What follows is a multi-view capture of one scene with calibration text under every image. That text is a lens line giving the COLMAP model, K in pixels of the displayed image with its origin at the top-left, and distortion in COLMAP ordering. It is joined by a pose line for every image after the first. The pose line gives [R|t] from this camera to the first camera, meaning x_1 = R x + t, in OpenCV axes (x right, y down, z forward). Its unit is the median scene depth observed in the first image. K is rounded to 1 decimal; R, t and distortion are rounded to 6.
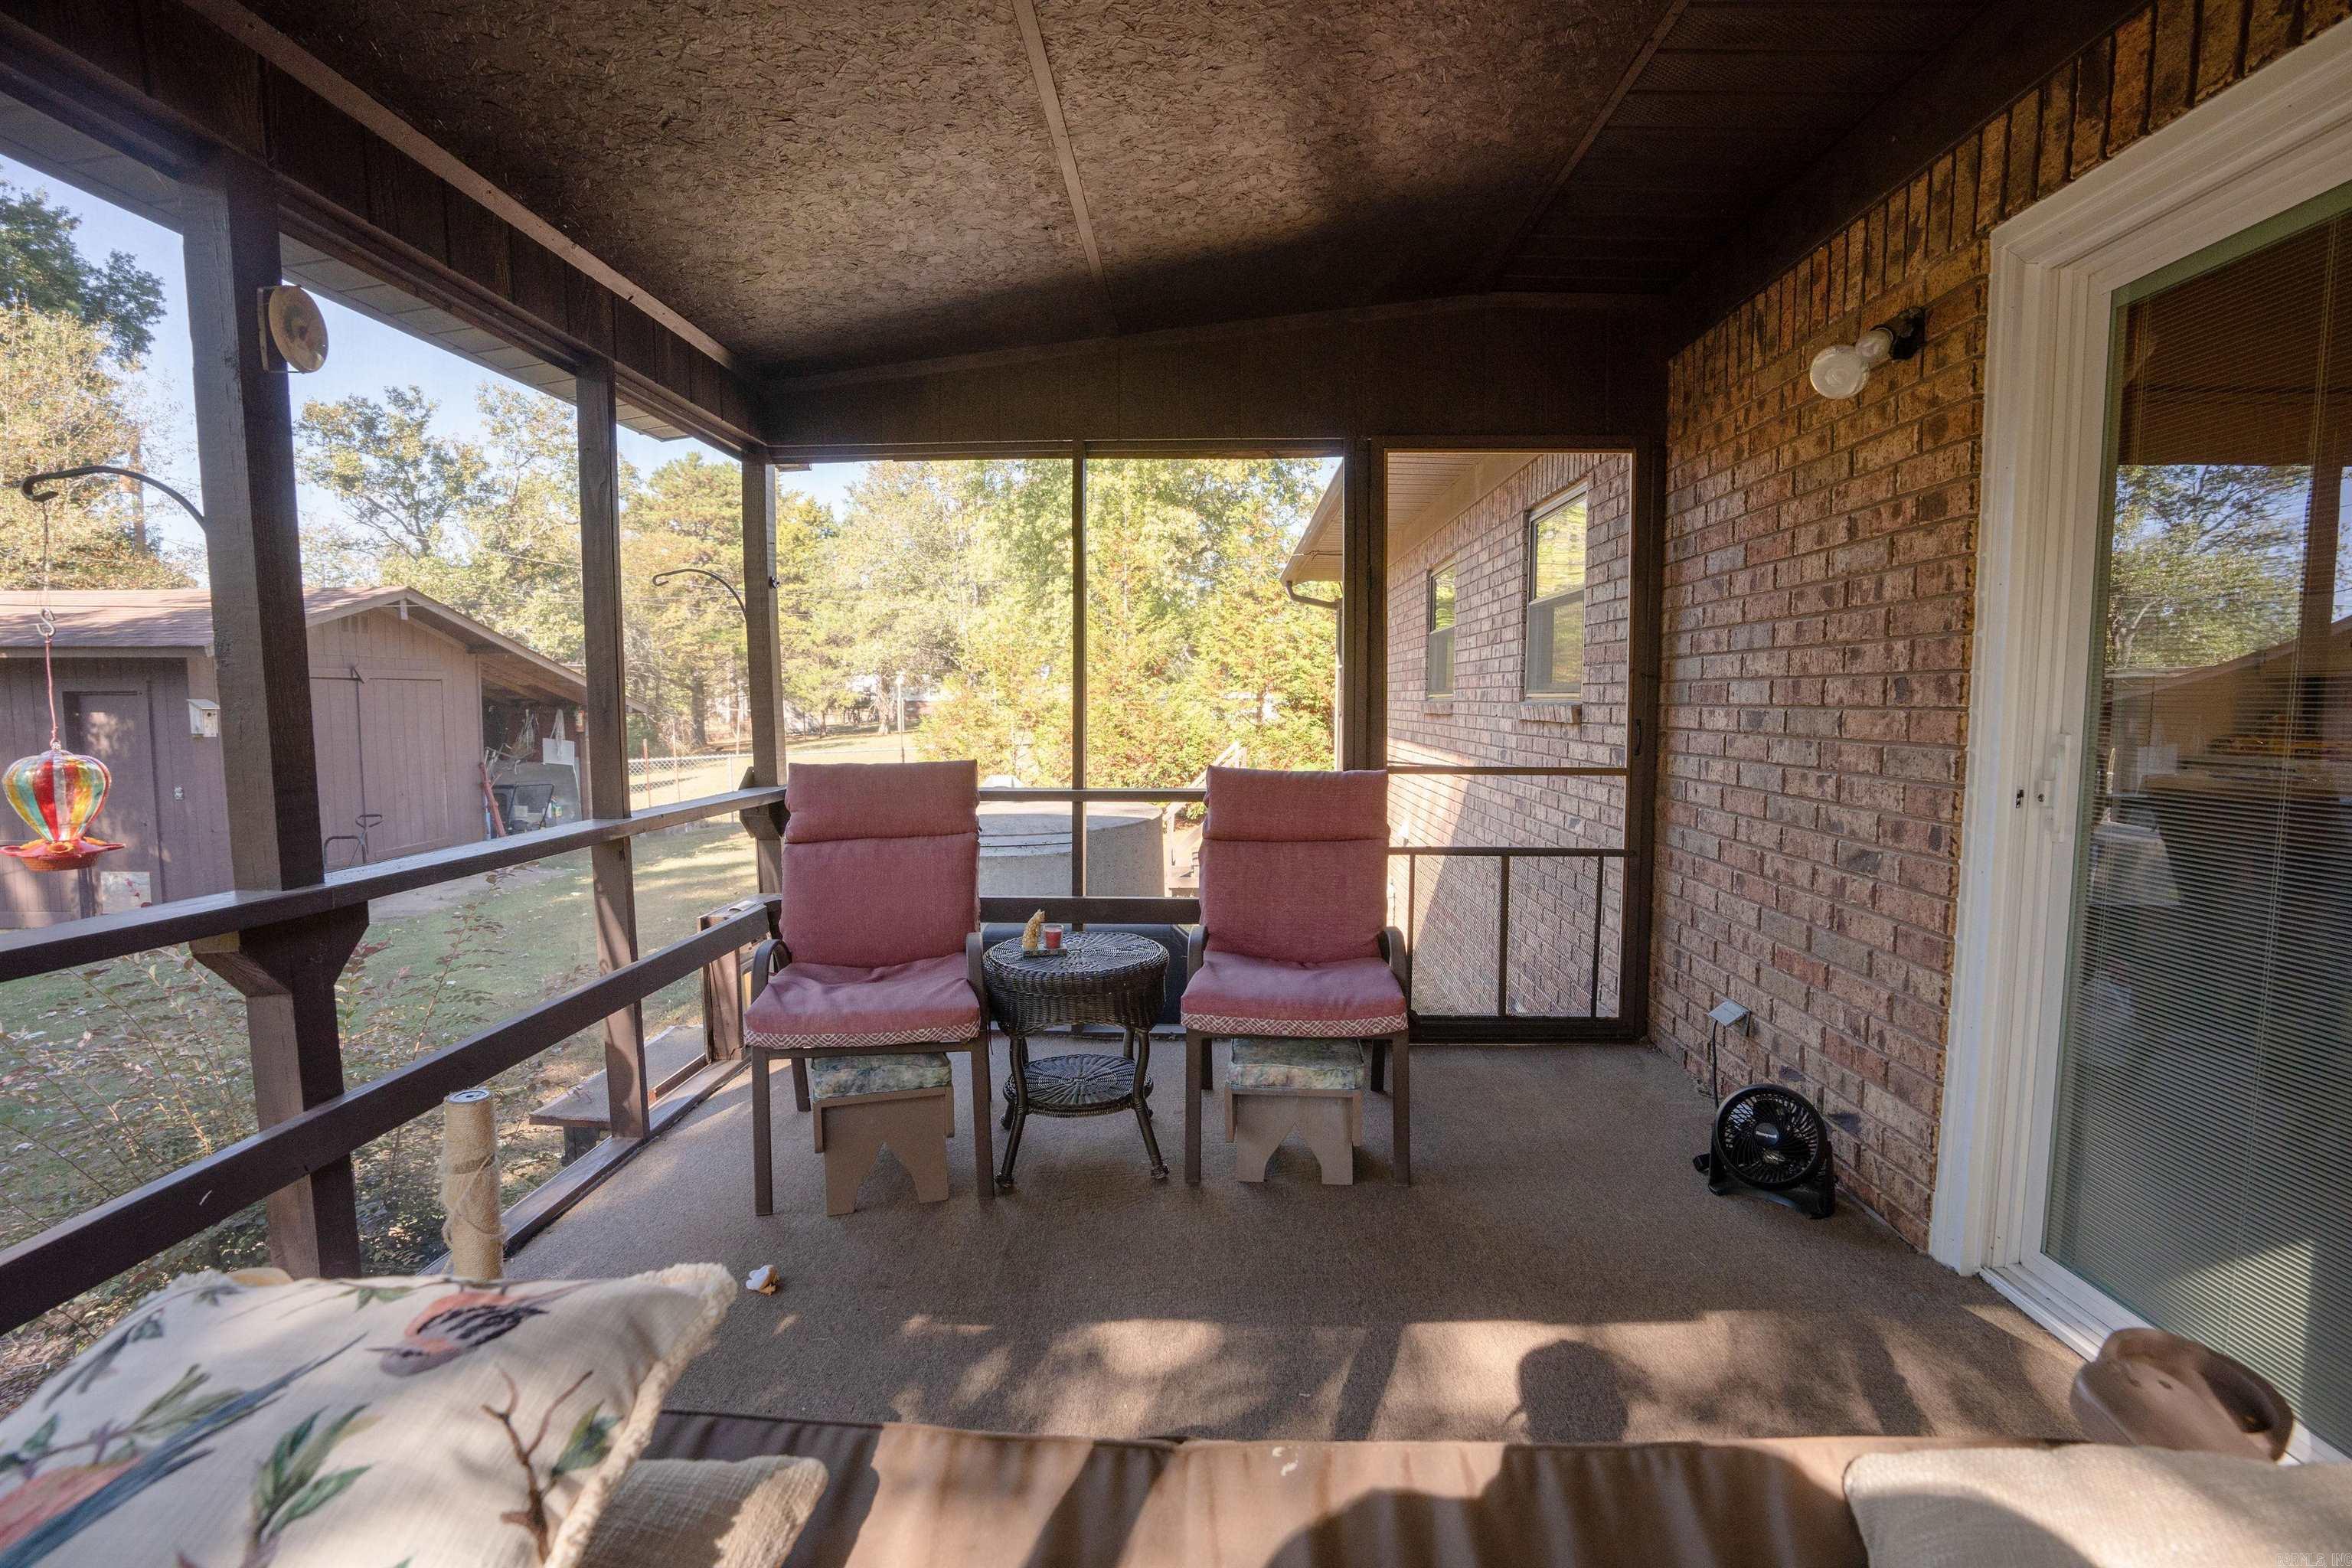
lens RADIAL K [[1084.5, 0, 1172.1], [0, 1084.5, 786.7], [0, 0, 1]] dist [-0.002192, 0.000300]
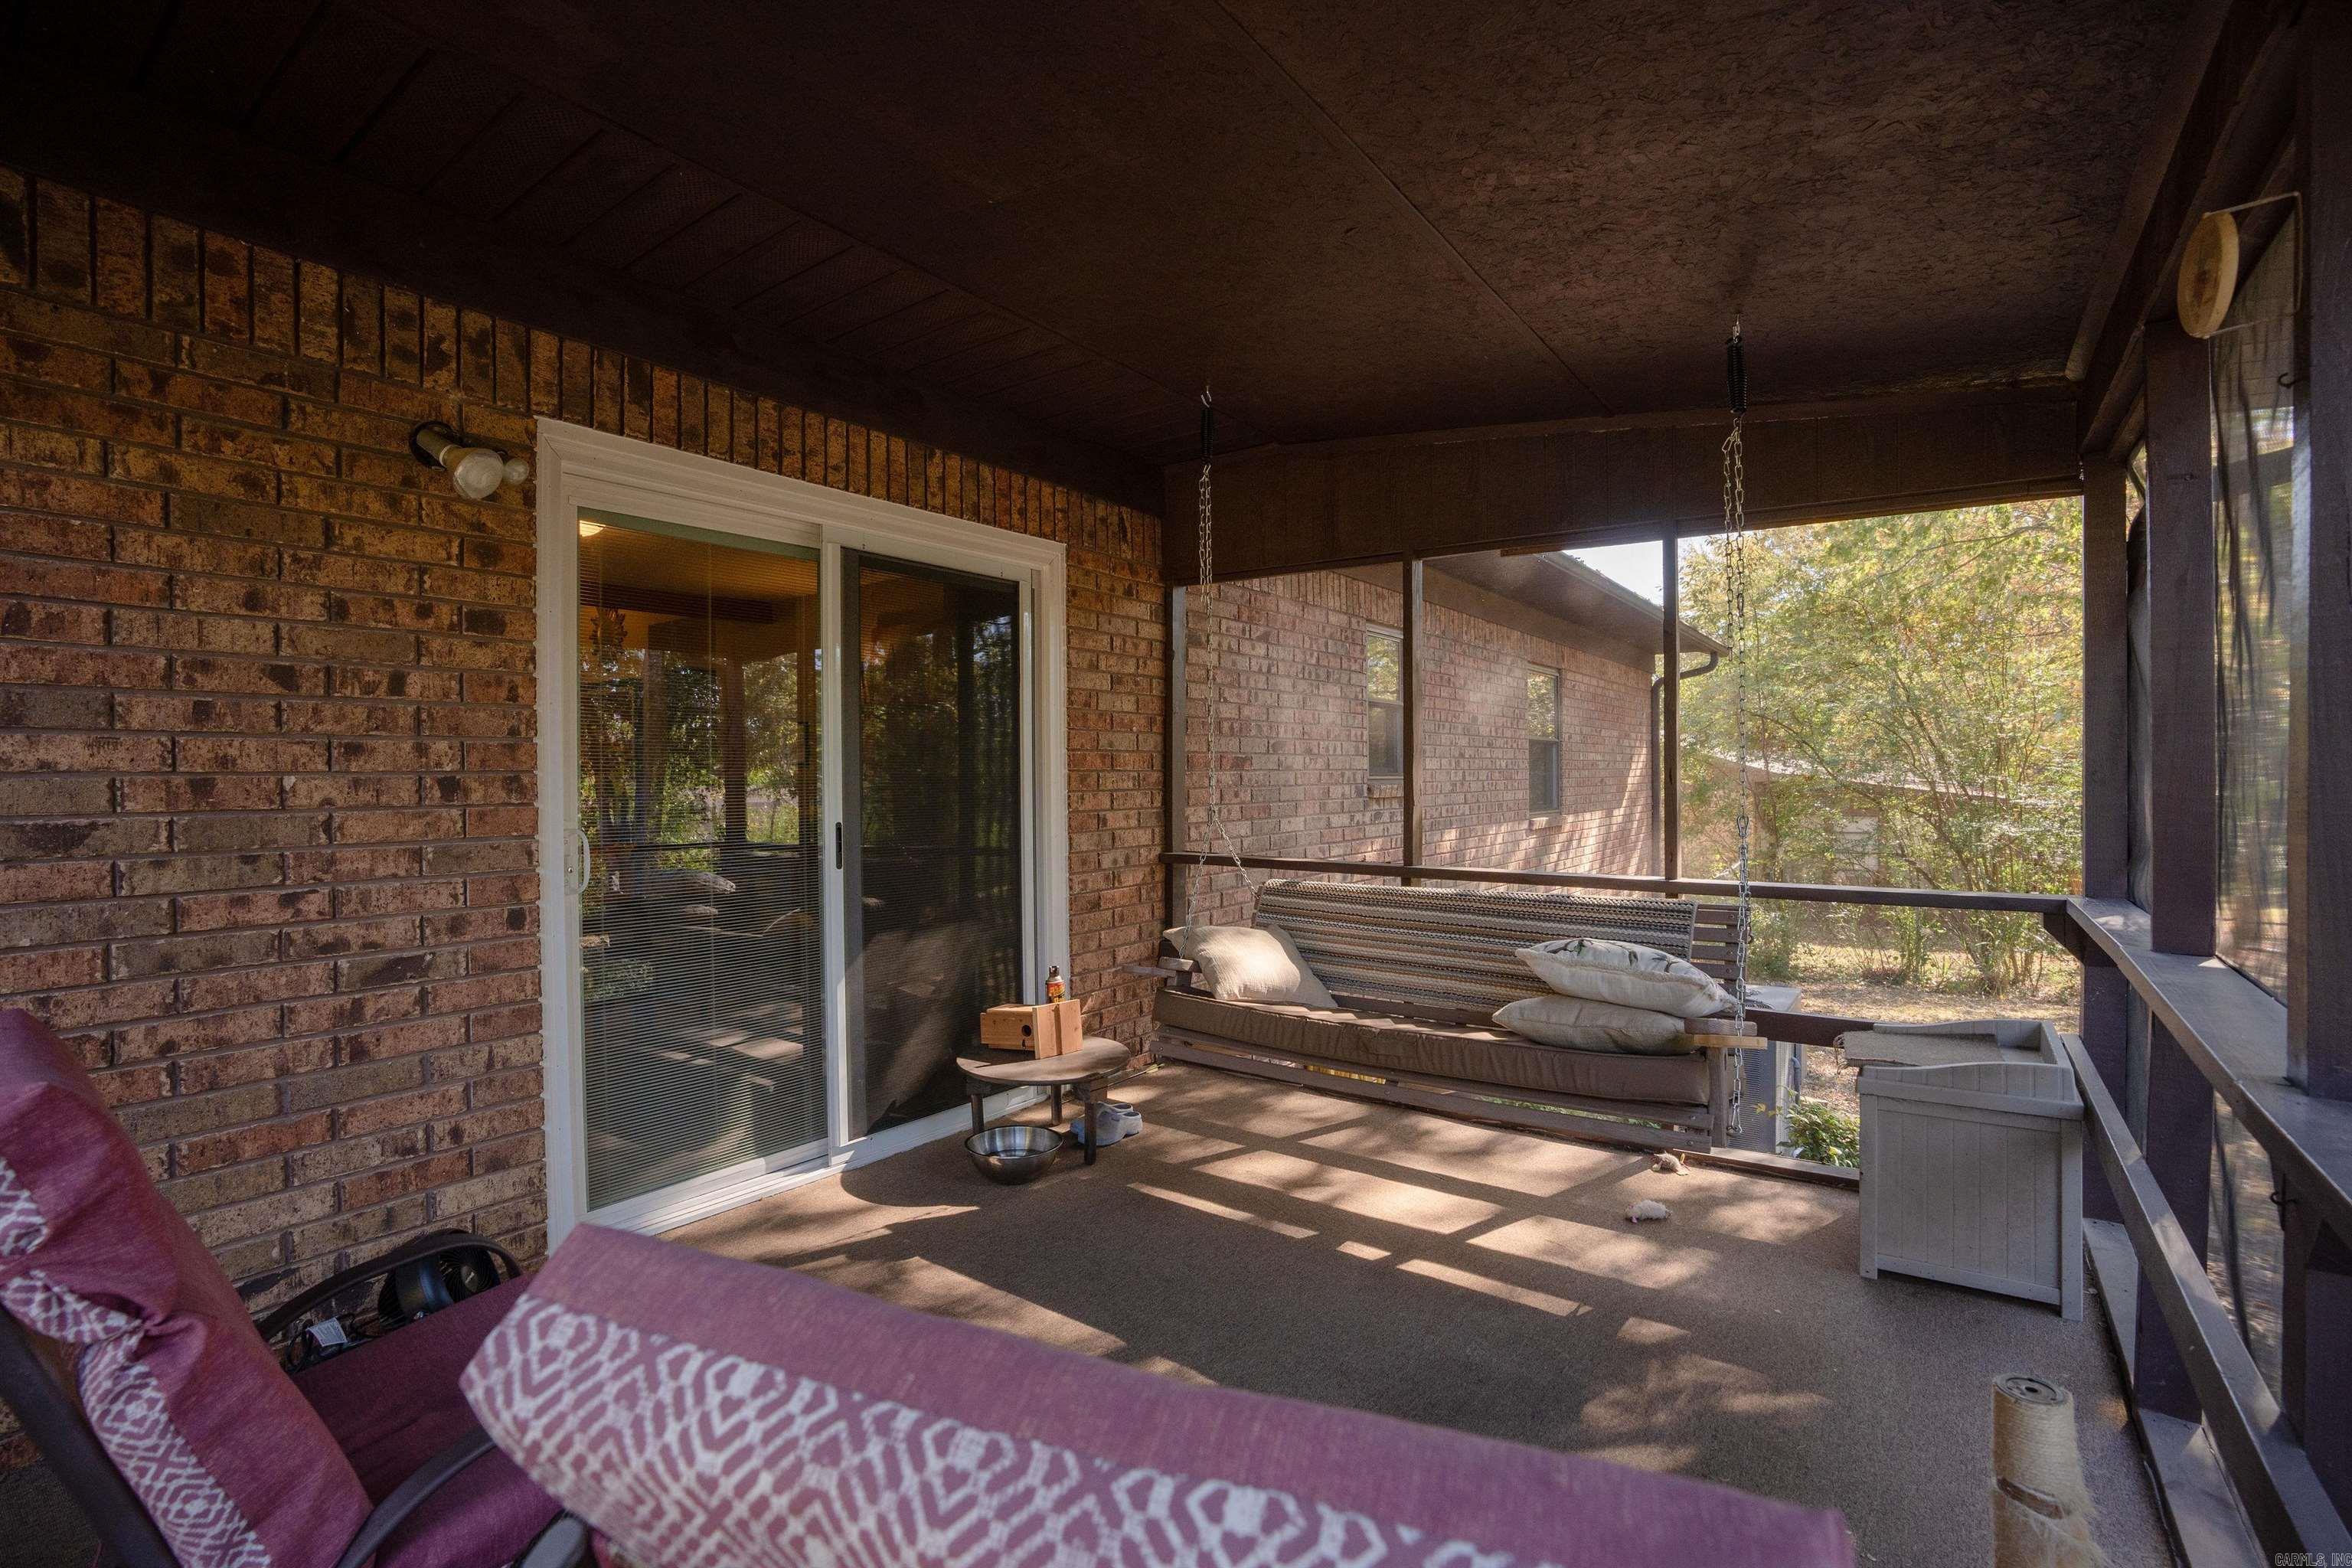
lens RADIAL K [[1084.5, 0, 1177.4], [0, 1084.5, 778.8], [0, 0, 1]] dist [-0.002192, 0.000300]
pose [[-0.827167, -0.002643, 0.561949, -0.445175], [0.047906, 0.996017, 0.075200, -0.133789], [-0.559910, 0.089124, -0.823746, 1.364839]]
